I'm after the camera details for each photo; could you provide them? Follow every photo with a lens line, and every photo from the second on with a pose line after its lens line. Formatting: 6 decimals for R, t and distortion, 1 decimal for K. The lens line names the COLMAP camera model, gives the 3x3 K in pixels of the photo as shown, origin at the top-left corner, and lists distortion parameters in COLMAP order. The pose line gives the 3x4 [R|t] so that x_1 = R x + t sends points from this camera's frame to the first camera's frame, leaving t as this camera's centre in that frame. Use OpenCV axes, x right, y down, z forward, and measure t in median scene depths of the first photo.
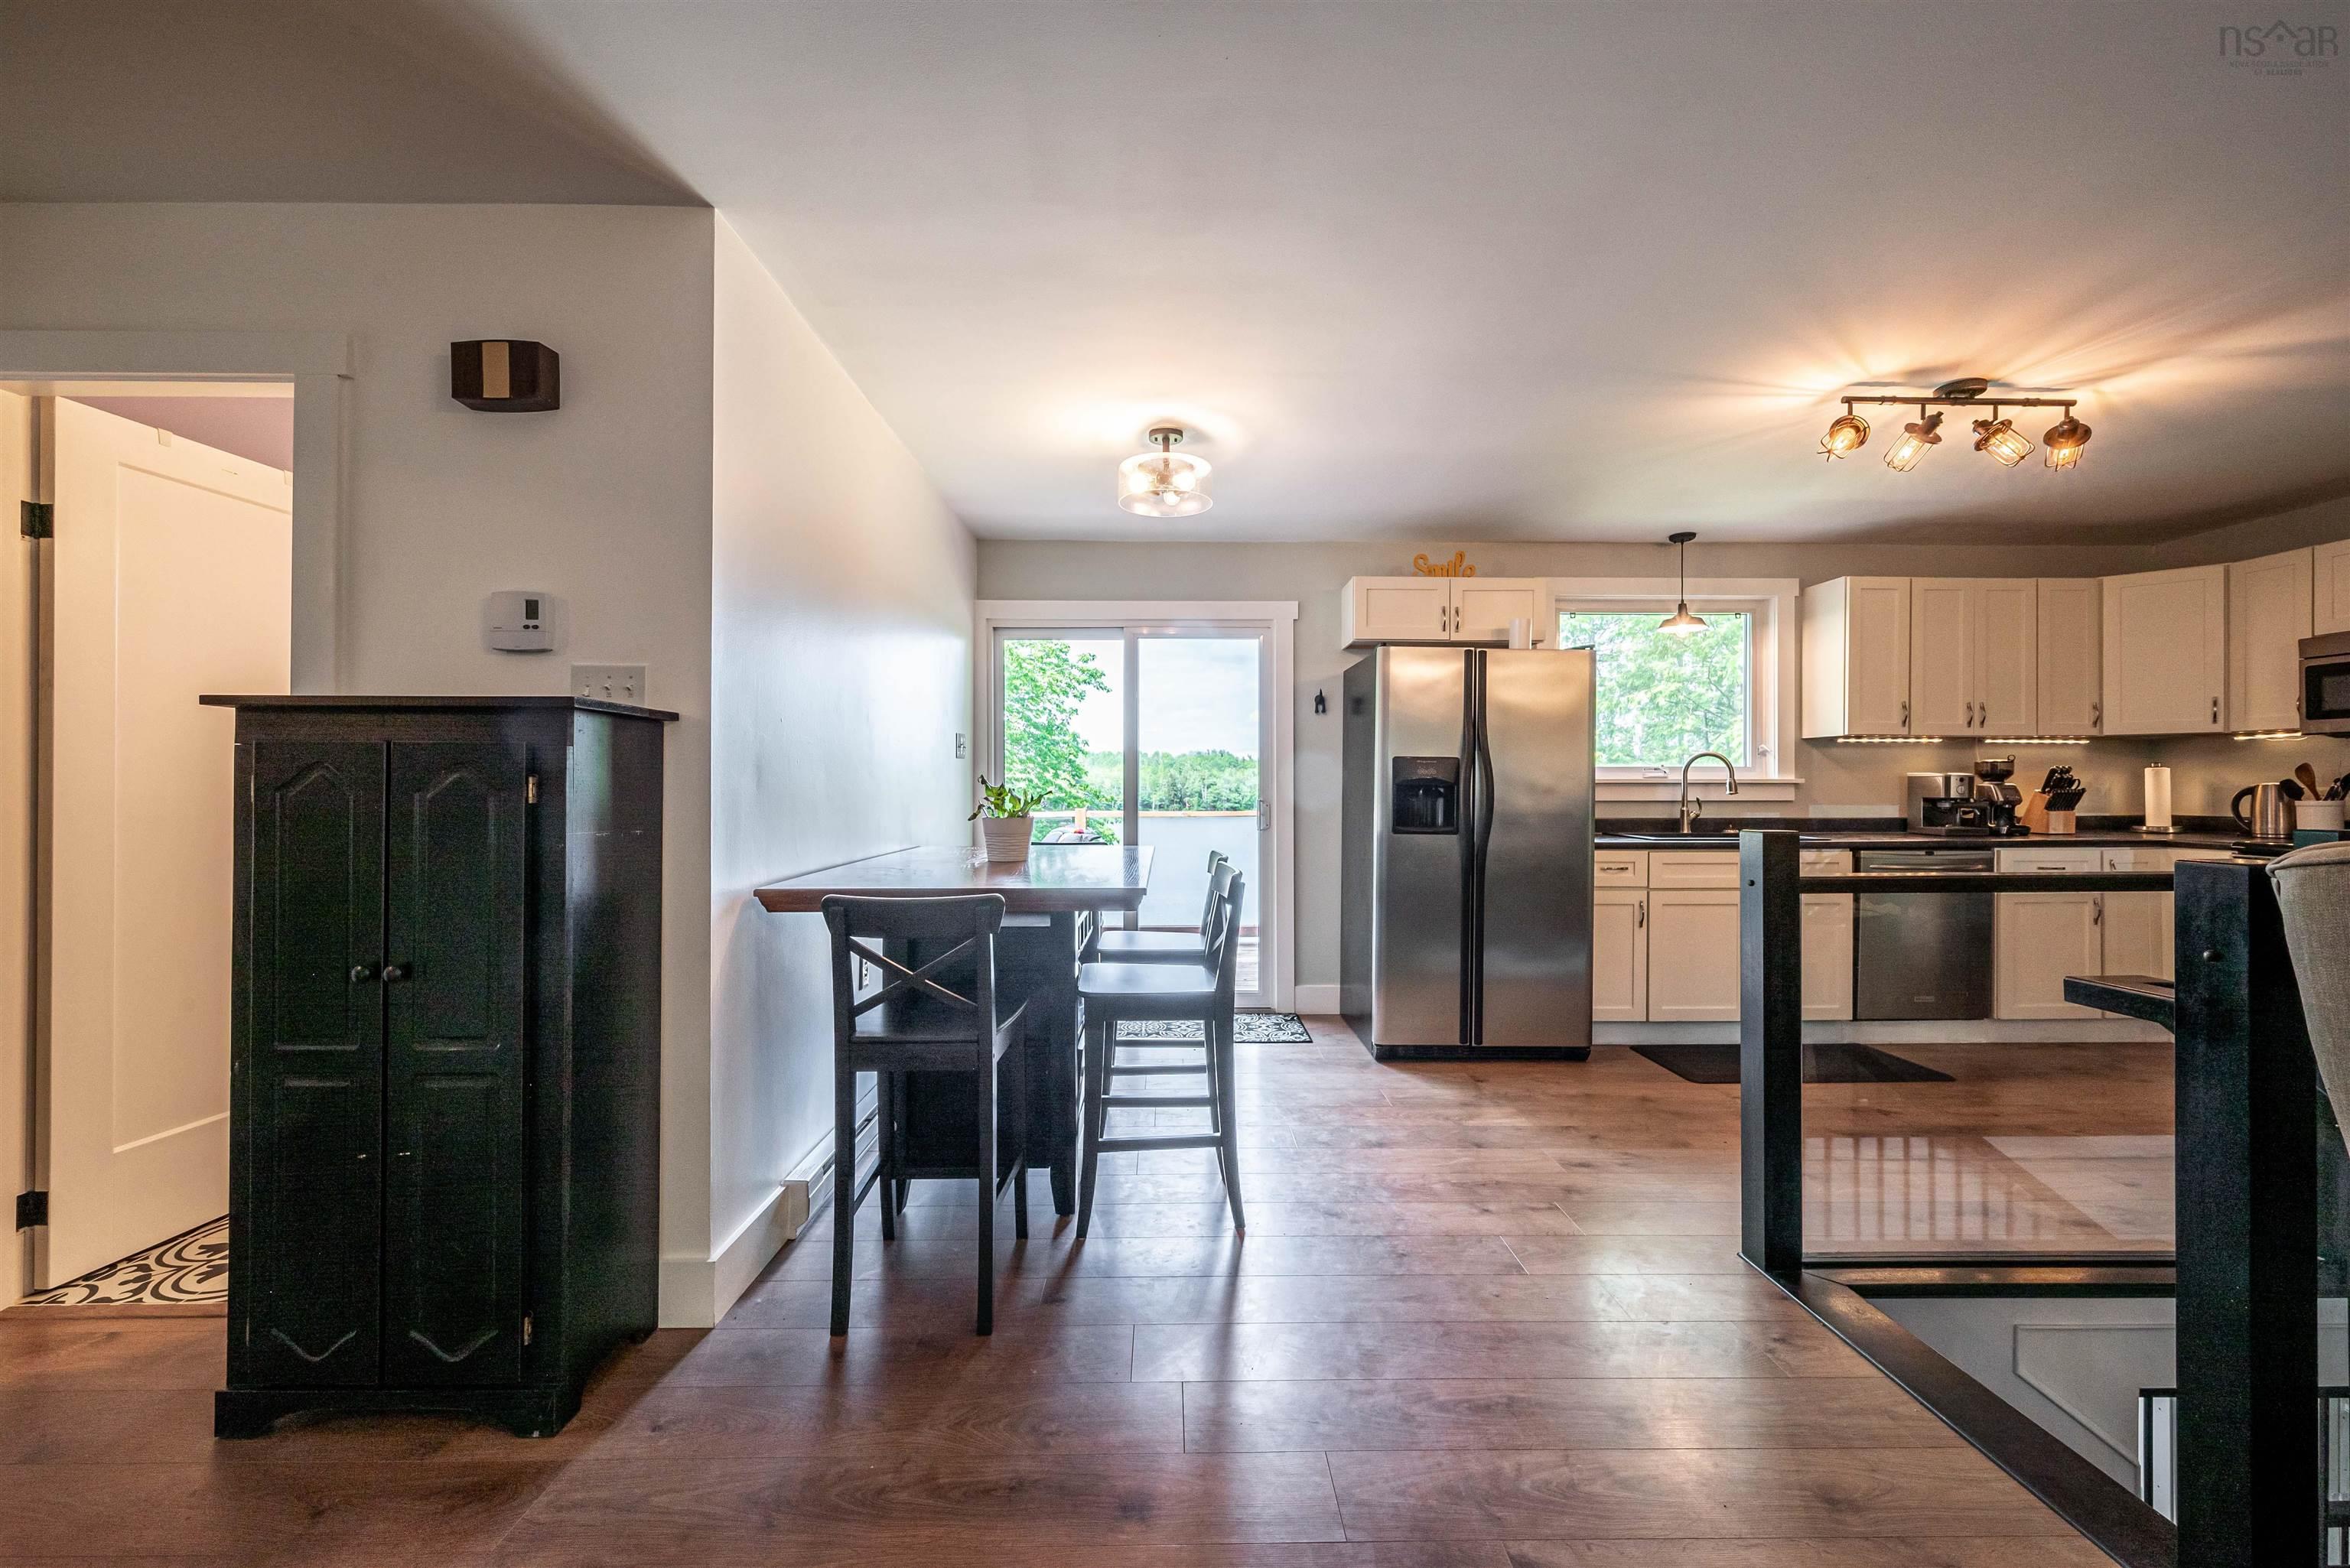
lens RADIAL K [[917.5, 0, 1180.9], [0, 917.5, 785.5], [0, 0, 1]] dist [-0.000611, -0.000160]
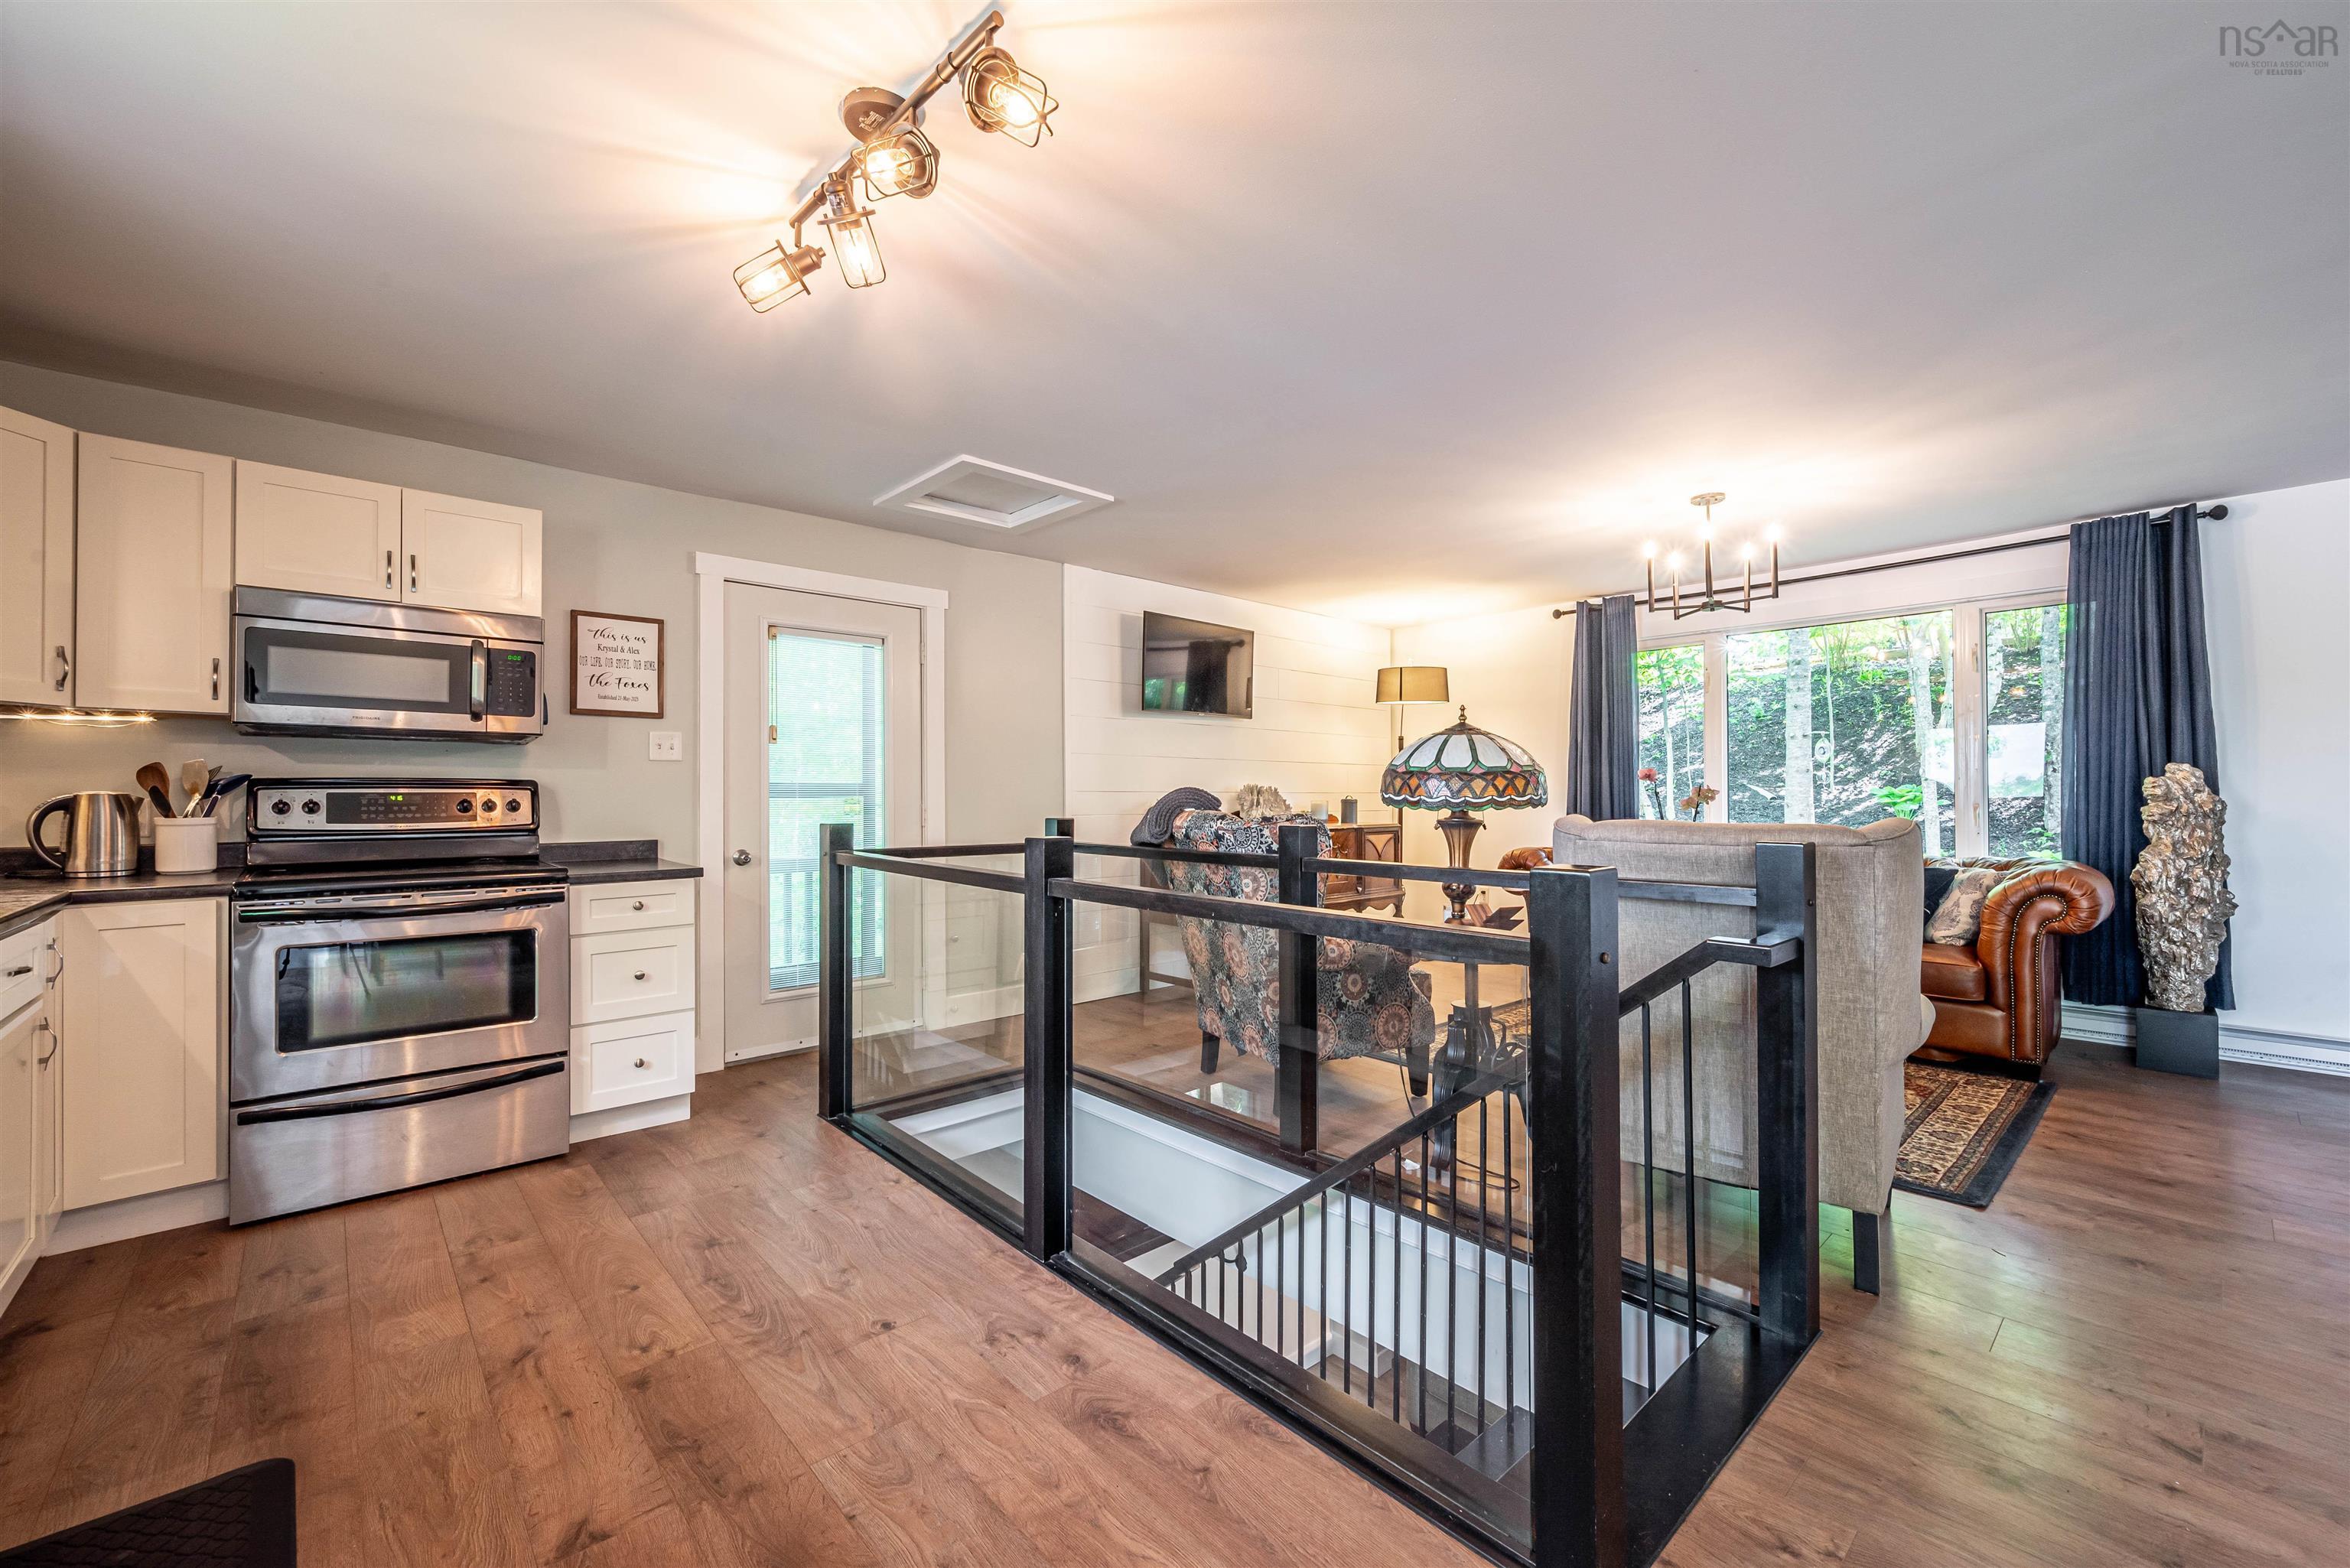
lens RADIAL K [[952.8, 0, 1181.9], [0, 952.8, 791.5], [0, 0, 1]] dist [0.000384, 0.000187]
pose [[-0.665072, 0.005454, 0.746760, 0.176820], [-0.000384, 0.999971, -0.007646, 0.001653], [-0.746780, -0.005372, -0.665050, 0.822930]]
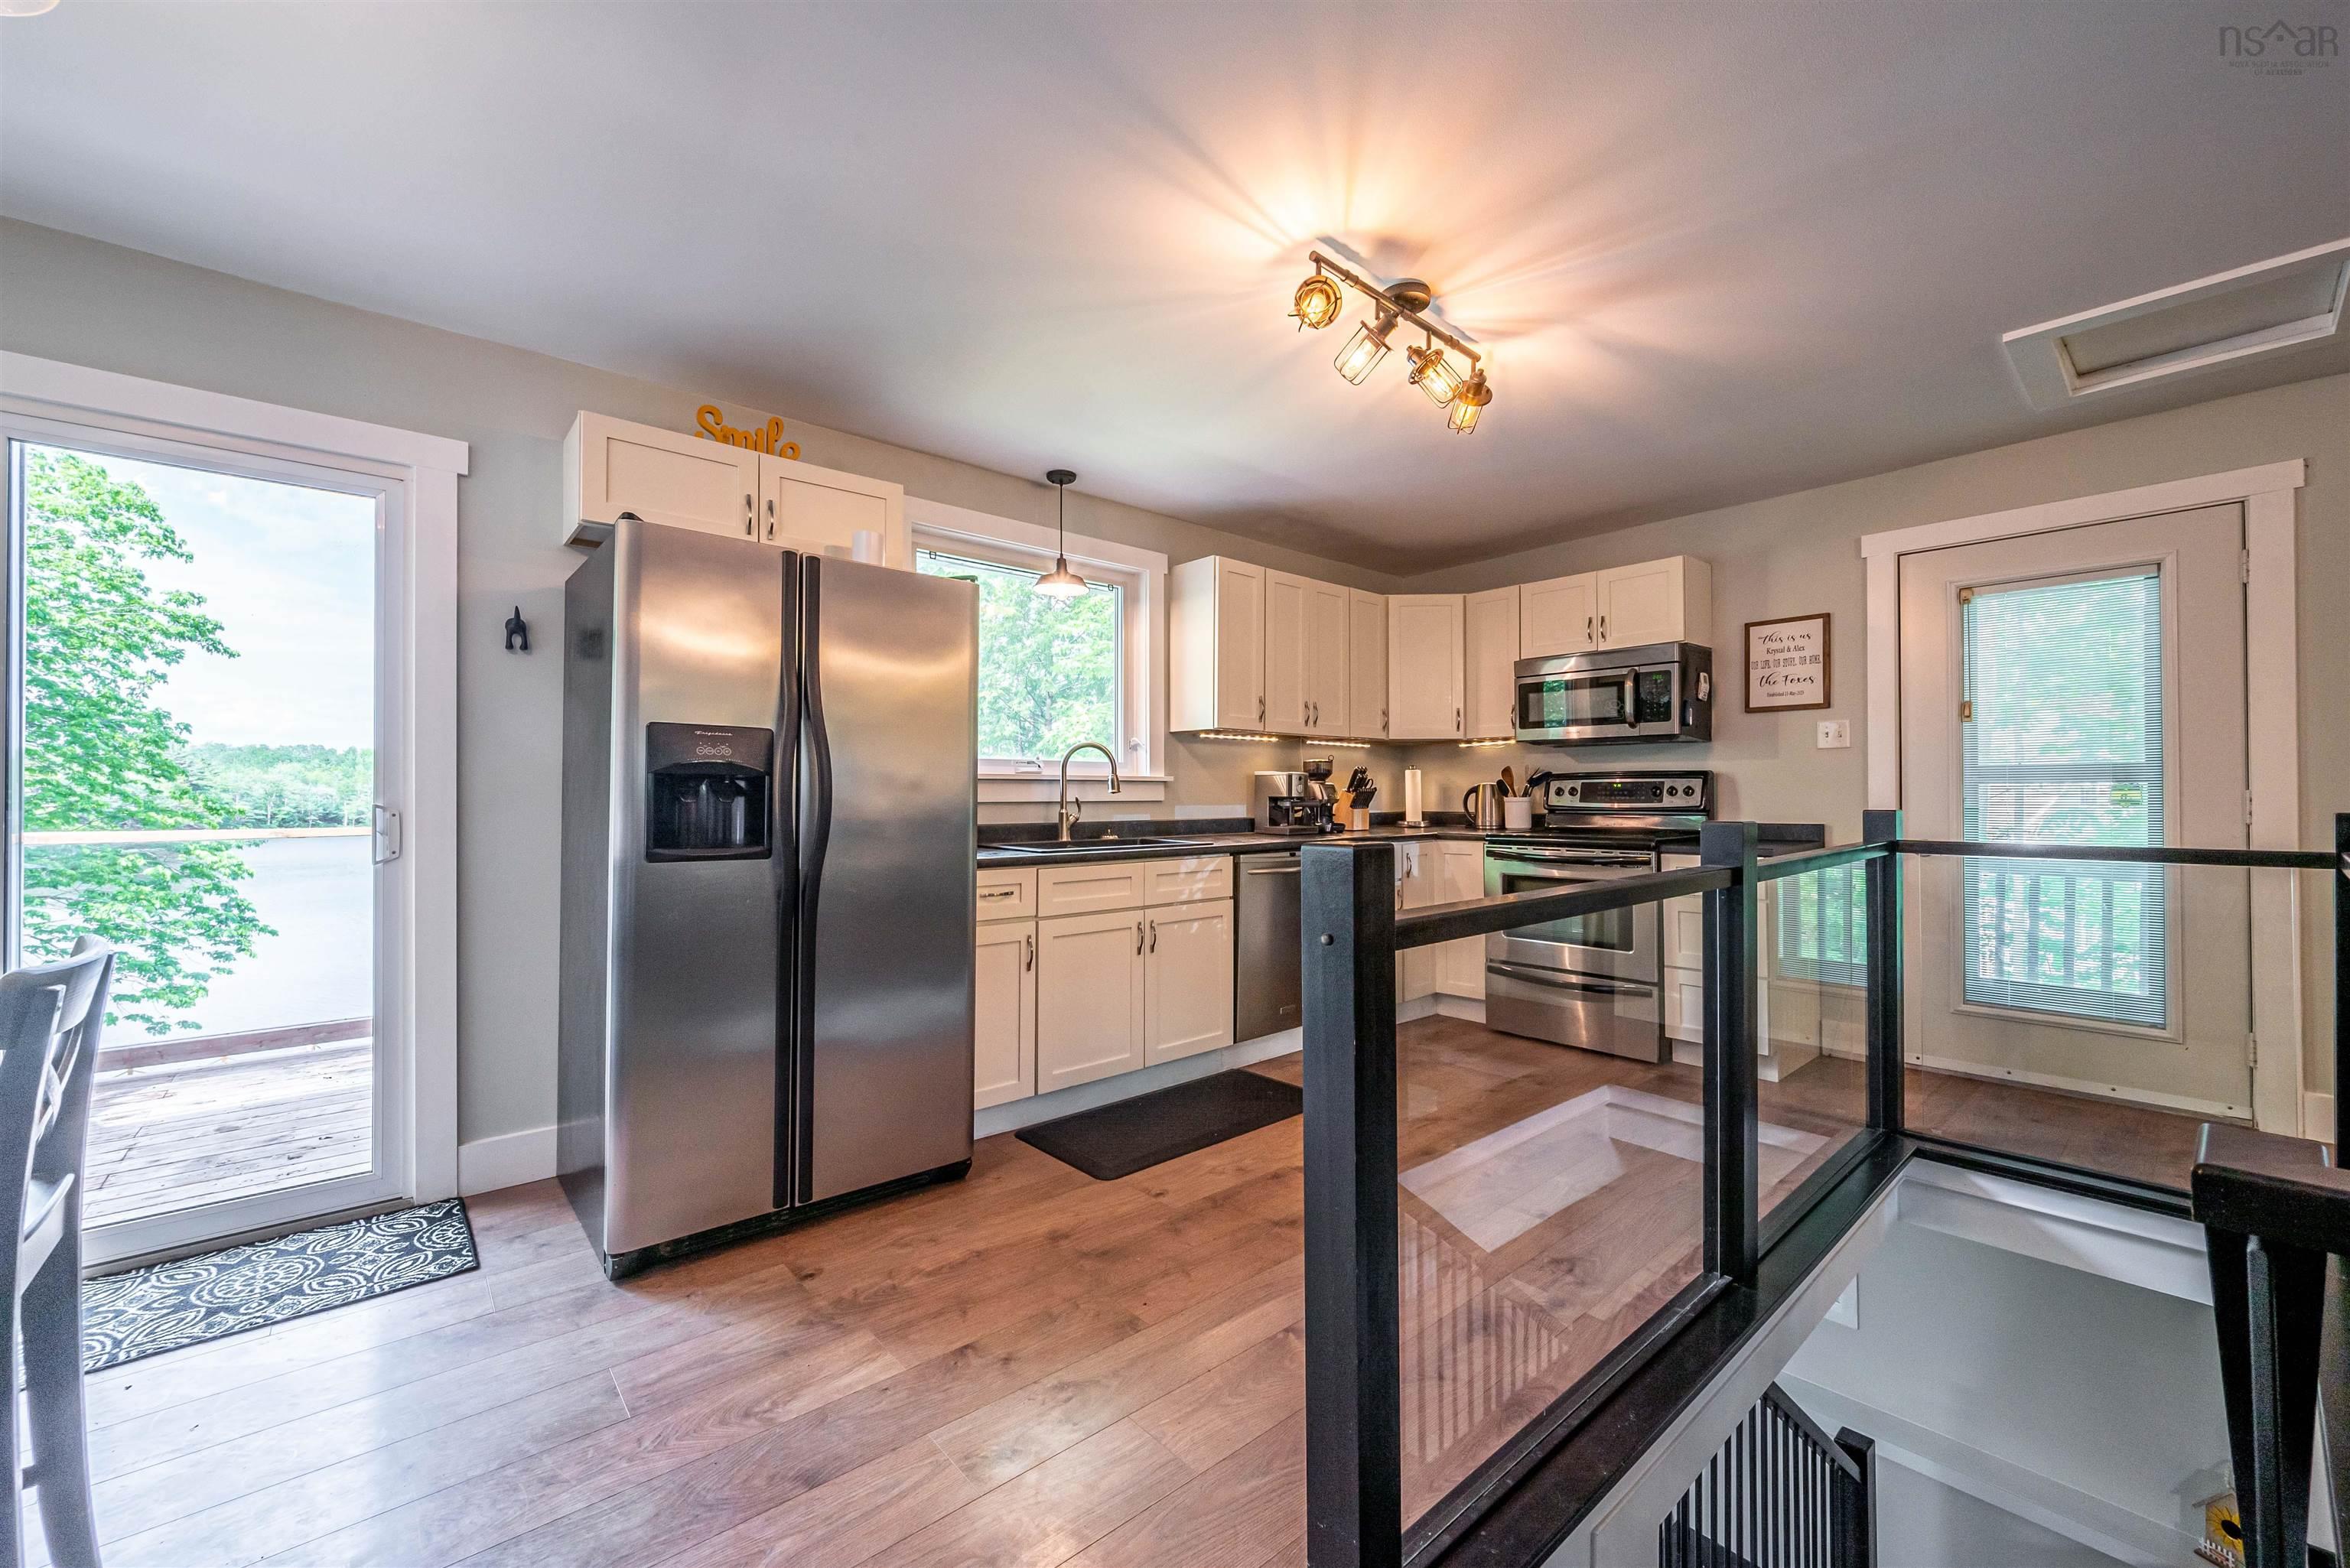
lens RADIAL K [[924.4, 0, 1178.4], [0, 924.4, 788.5], [0, 0, 1]] dist [-0.000708, -0.000145]
pose [[0.760655, 0.003474, 0.649147, 0.099834], [0.000075, 0.999985, -0.005440, 0.010176], [-0.649156, 0.004187, 0.760644, 0.326420]]
